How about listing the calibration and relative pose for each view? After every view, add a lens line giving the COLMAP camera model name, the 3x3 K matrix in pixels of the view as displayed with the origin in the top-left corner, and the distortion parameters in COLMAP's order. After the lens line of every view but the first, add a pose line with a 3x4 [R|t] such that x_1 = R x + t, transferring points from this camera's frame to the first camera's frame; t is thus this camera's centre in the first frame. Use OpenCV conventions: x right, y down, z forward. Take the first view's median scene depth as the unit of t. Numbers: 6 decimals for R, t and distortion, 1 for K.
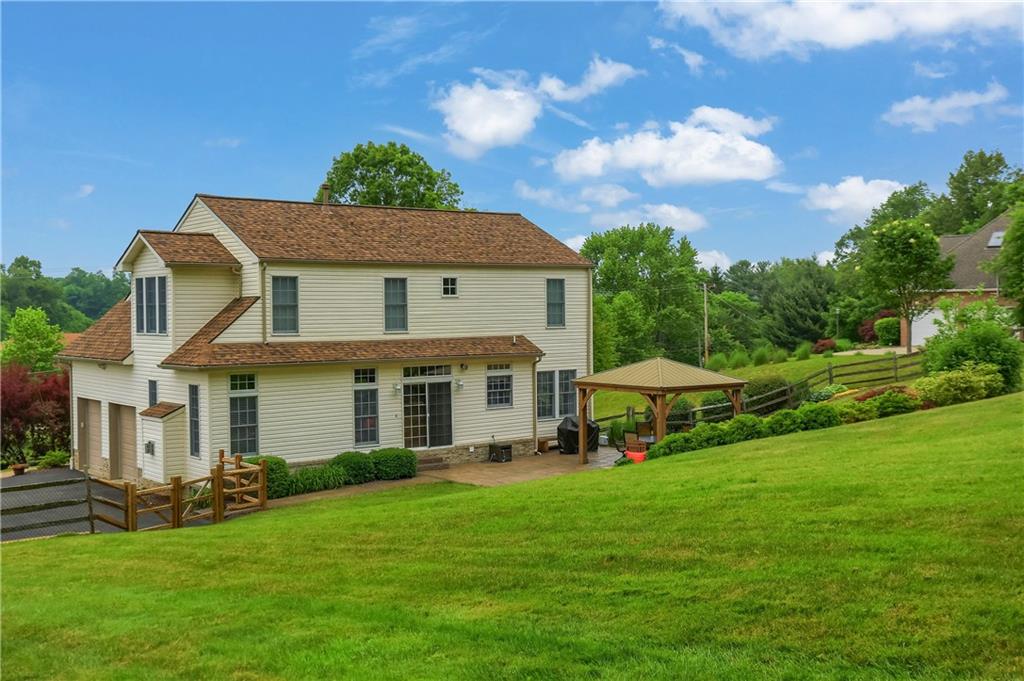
lens RADIAL K [[1145.4, 0, 506.4], [0, 1145.4, 338.3], [0, 0, 1]] dist [-0.009687, 0.000000]
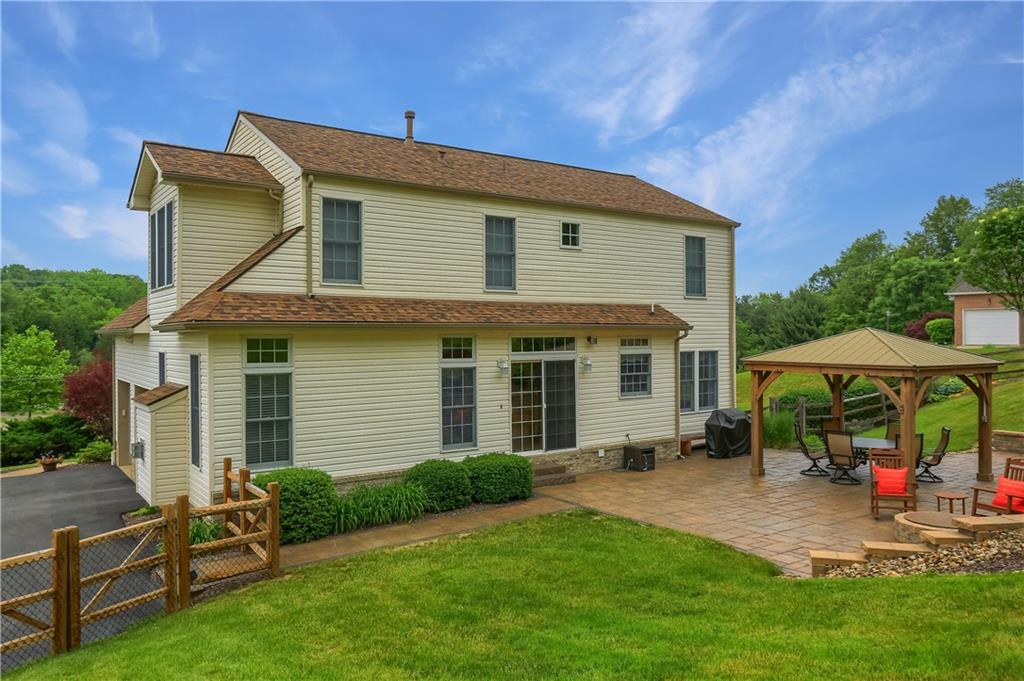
lens RADIAL K [[767.5, 0, 512.9], [0, 767.5, 338.6], [0, 0, 1]] dist [-0.047742, 0.012320]
pose [[0.998862, 0.005916, -0.047329, -0.065542], [-0.006900, 0.999763, -0.020648, 0.034935], [0.047195, 0.020951, 0.998666, 0.517346]]
